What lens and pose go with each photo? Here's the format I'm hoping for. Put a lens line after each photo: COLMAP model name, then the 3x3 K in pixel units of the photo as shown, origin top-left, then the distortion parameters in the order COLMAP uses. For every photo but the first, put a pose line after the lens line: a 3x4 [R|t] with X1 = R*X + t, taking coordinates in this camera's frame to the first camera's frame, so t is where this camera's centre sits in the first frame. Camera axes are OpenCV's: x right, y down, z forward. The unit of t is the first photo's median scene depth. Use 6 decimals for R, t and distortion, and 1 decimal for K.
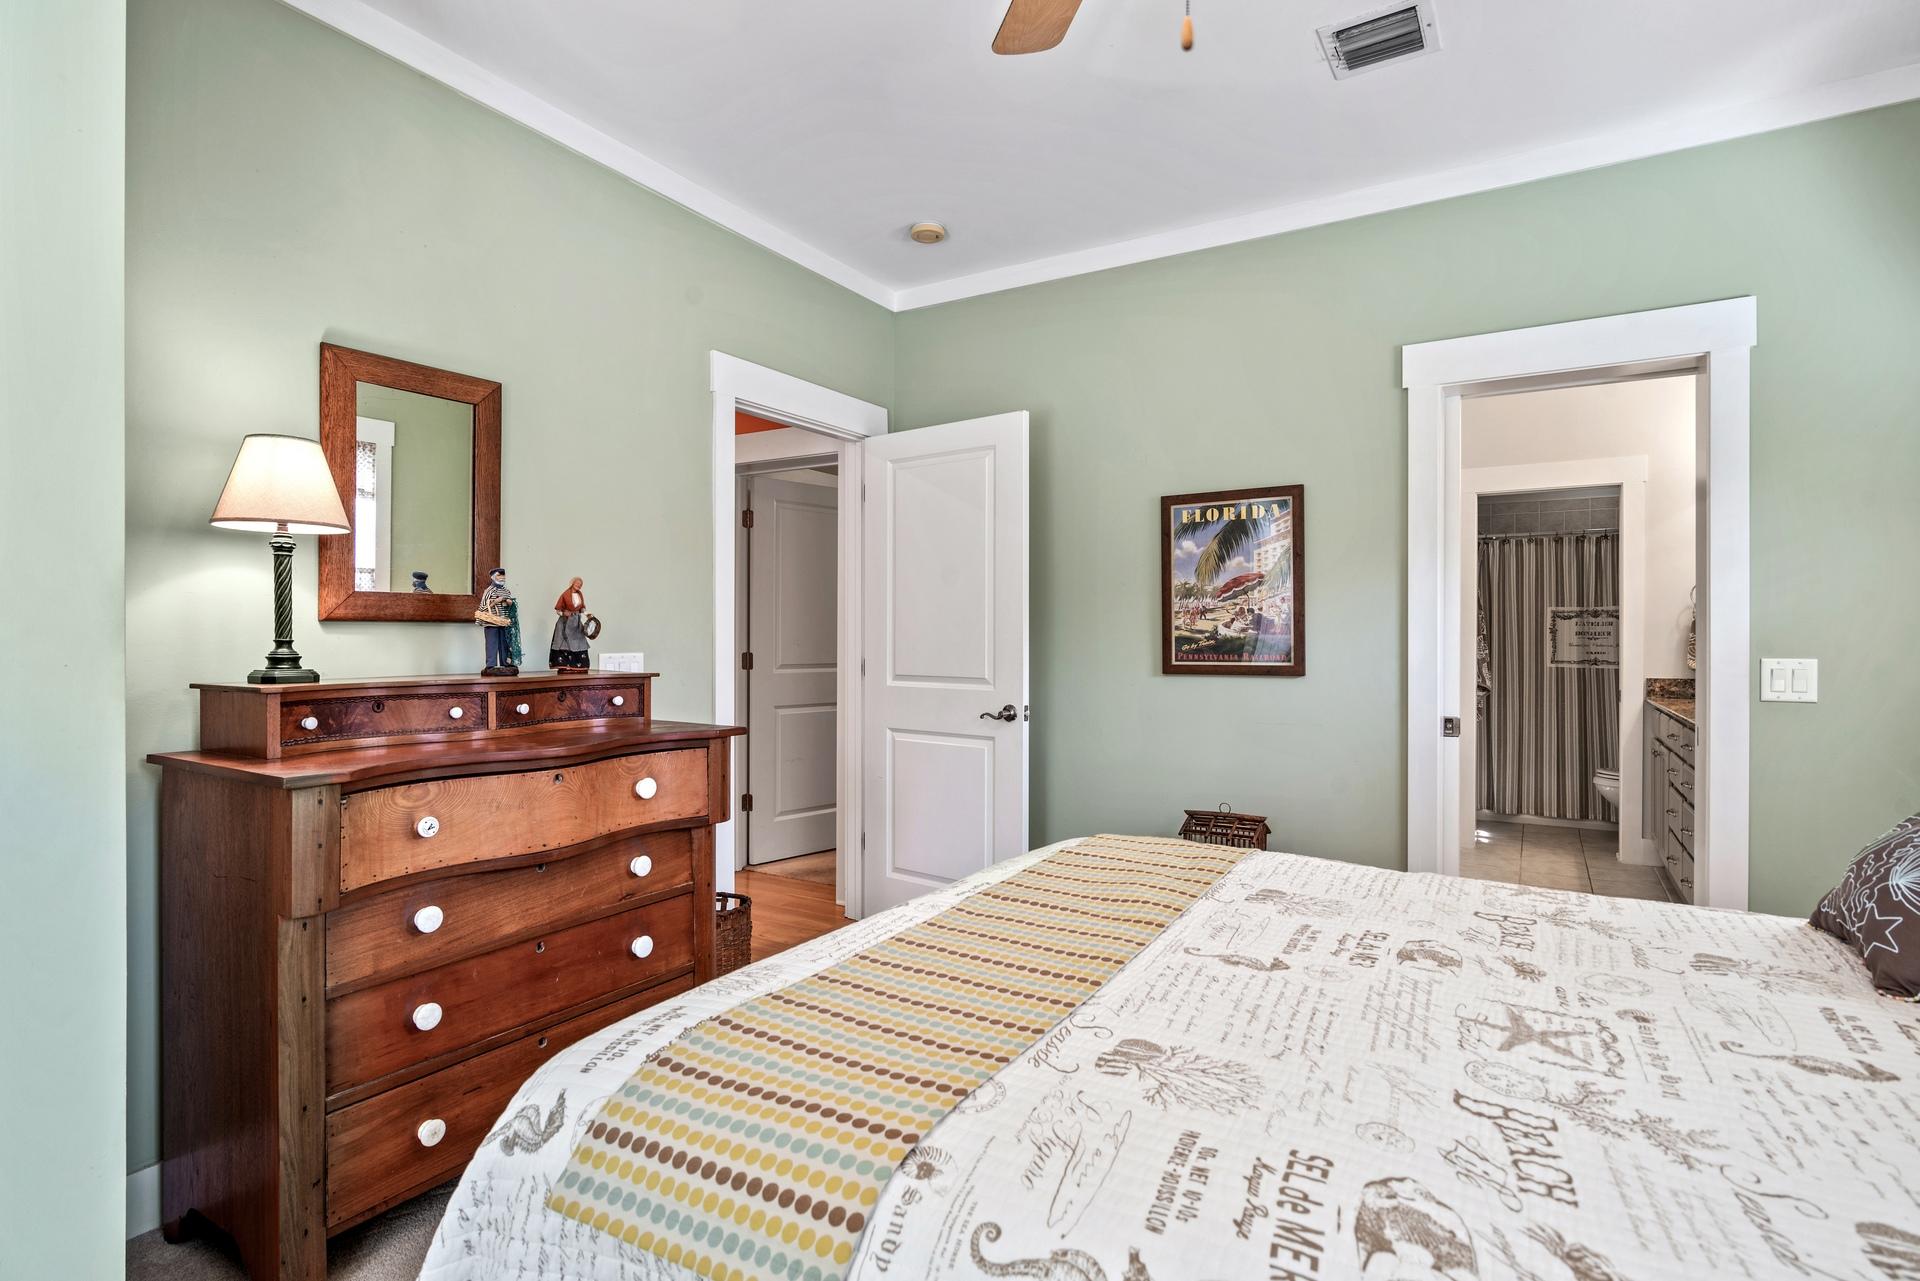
lens RADIAL K [[965.8, 0, 960.0], [0, 965.8, 640.5], [0, 0, 1]] dist [-0.022067, 0.000168]
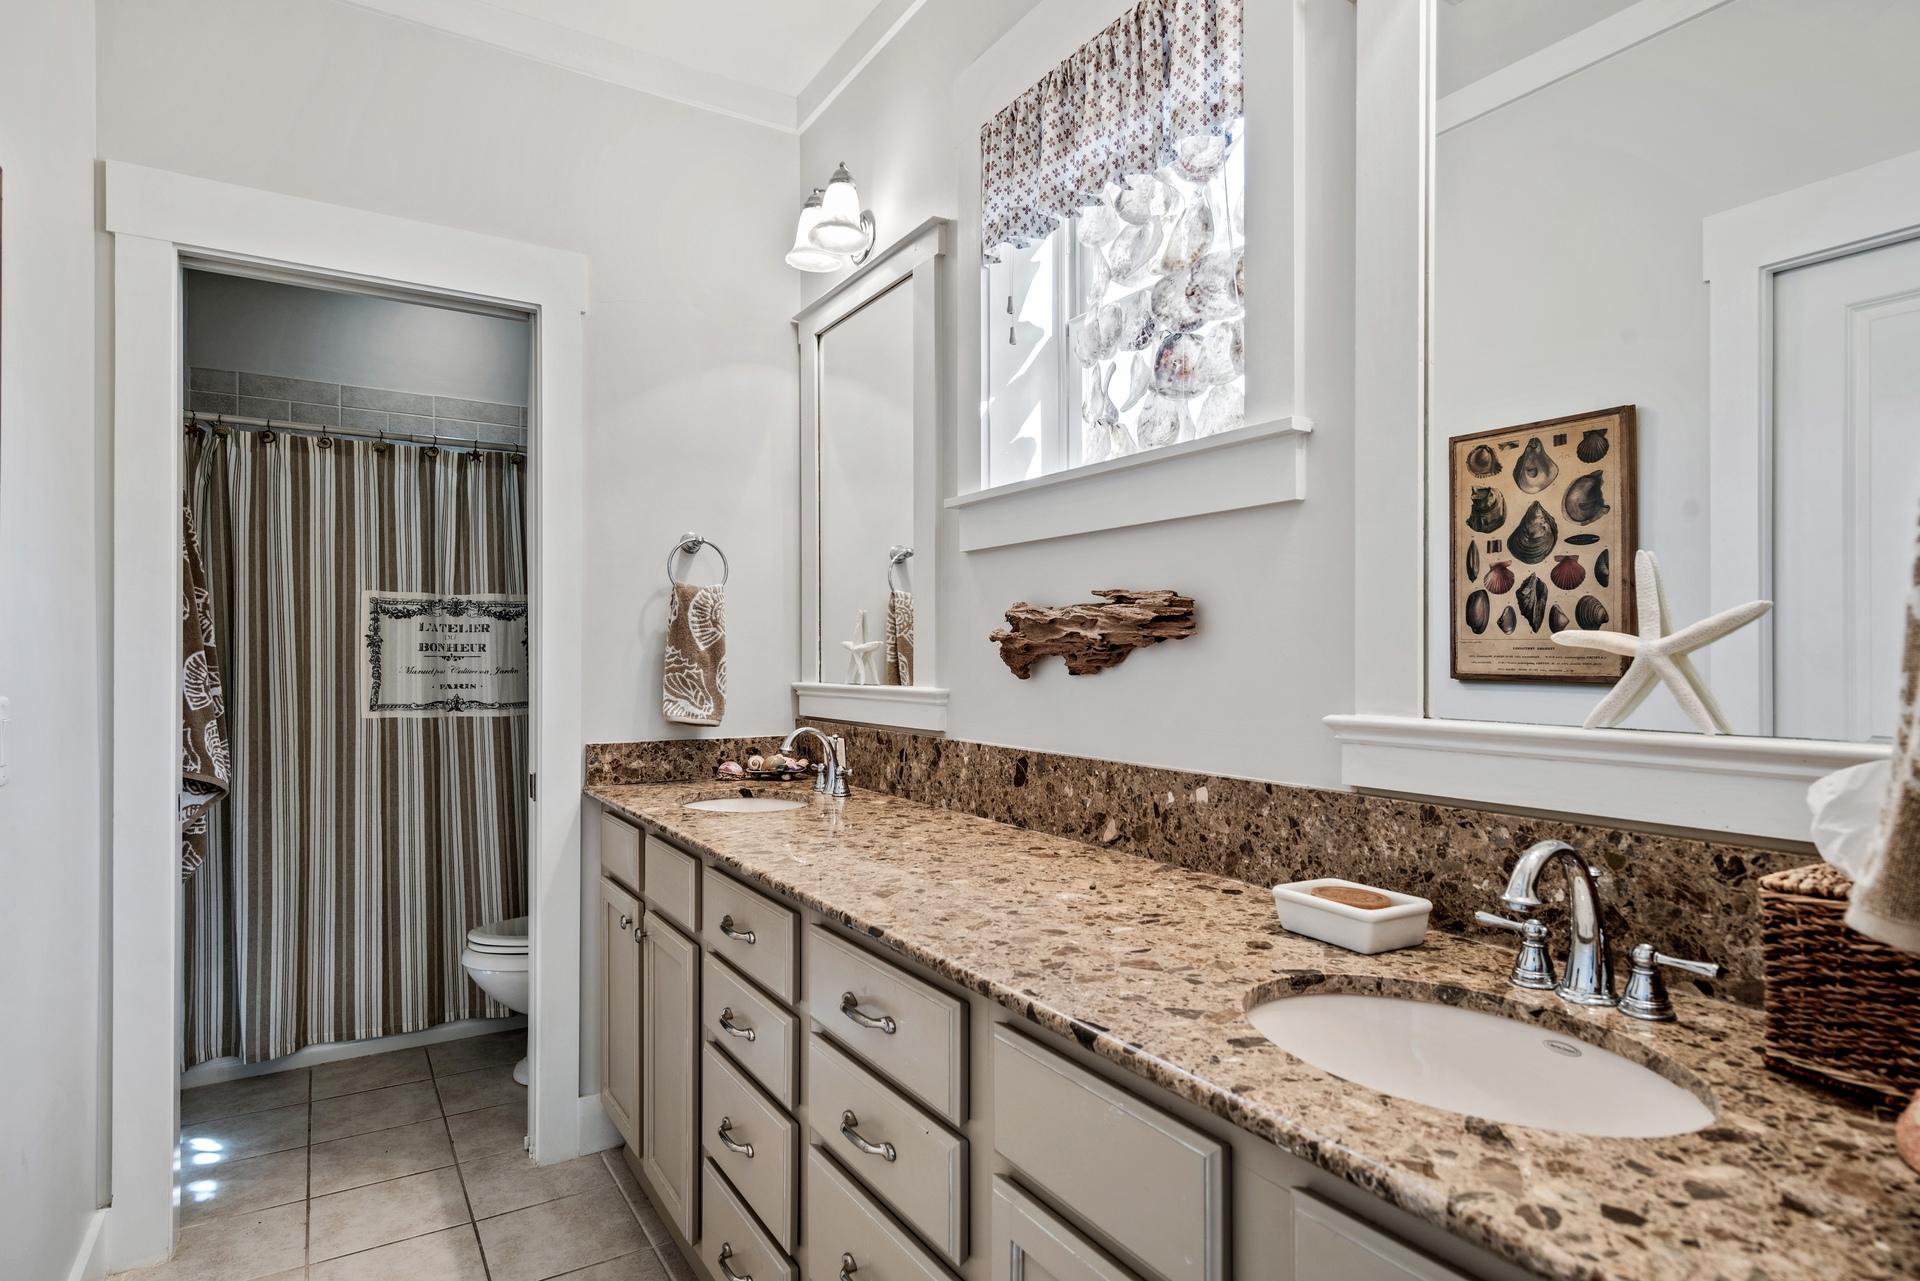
lens RADIAL K [[1081.2, 0, 959.3], [0, 1081.2, 654.0], [0, 0, 1]] dist [0.001780, 0.000616]
pose [[0.476523, 0.001466, 0.879161, 0.292013], [0.003201, 0.999989, -0.003402, -0.001156], [-0.879156, 0.004436, 0.476513, 0.498573]]
